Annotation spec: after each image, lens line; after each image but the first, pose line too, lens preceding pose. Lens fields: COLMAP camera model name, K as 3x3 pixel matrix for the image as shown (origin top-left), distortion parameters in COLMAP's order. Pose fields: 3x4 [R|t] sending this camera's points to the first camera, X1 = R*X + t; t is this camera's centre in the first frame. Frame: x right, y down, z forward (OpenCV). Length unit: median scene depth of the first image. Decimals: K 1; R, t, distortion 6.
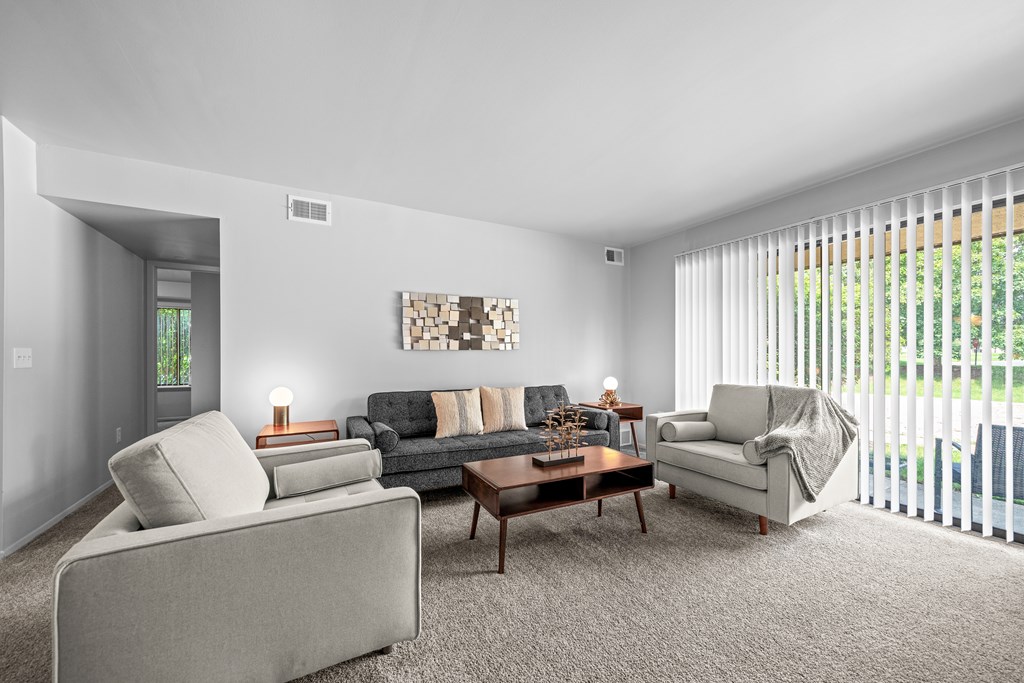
lens RADIAL K [[393.4, 0, 511.0], [0, 393.4, 352.2], [0, 0, 1]] dist [0.002927, 0.000835]
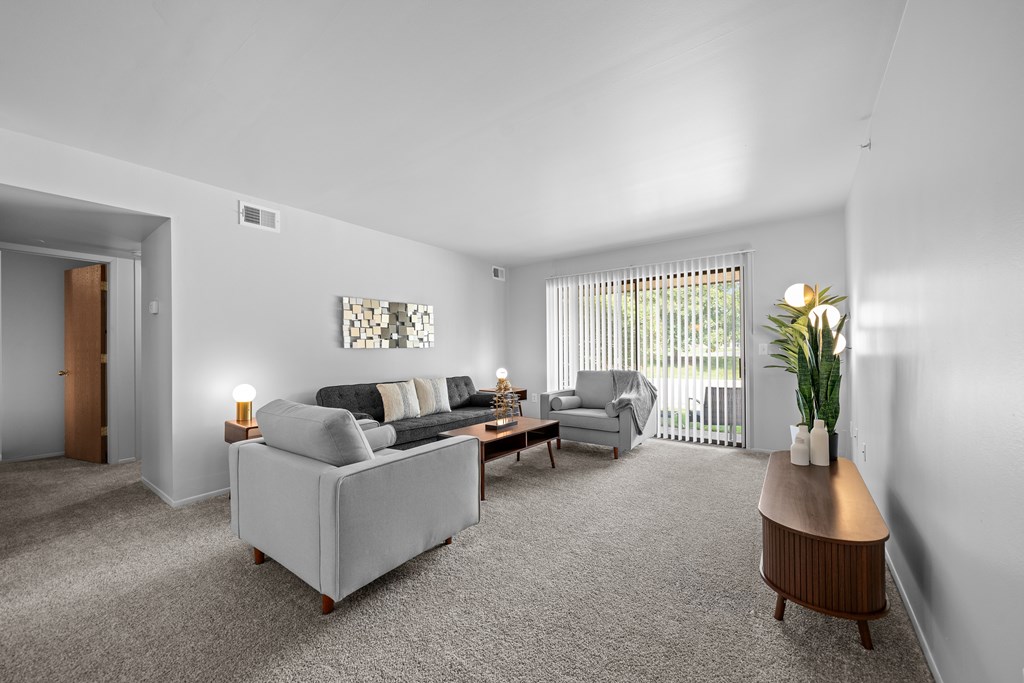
lens RADIAL K [[393.4, 0, 509.1], [0, 393.4, 345.1], [0, 0, 1]] dist [0.002927, 0.000835]
pose [[0.909514, -0.001101, 0.415672, -0.342954], [0.004638, 0.999961, -0.007501, -0.004685], [-0.415647, 0.008751, 0.909484, -0.240463]]
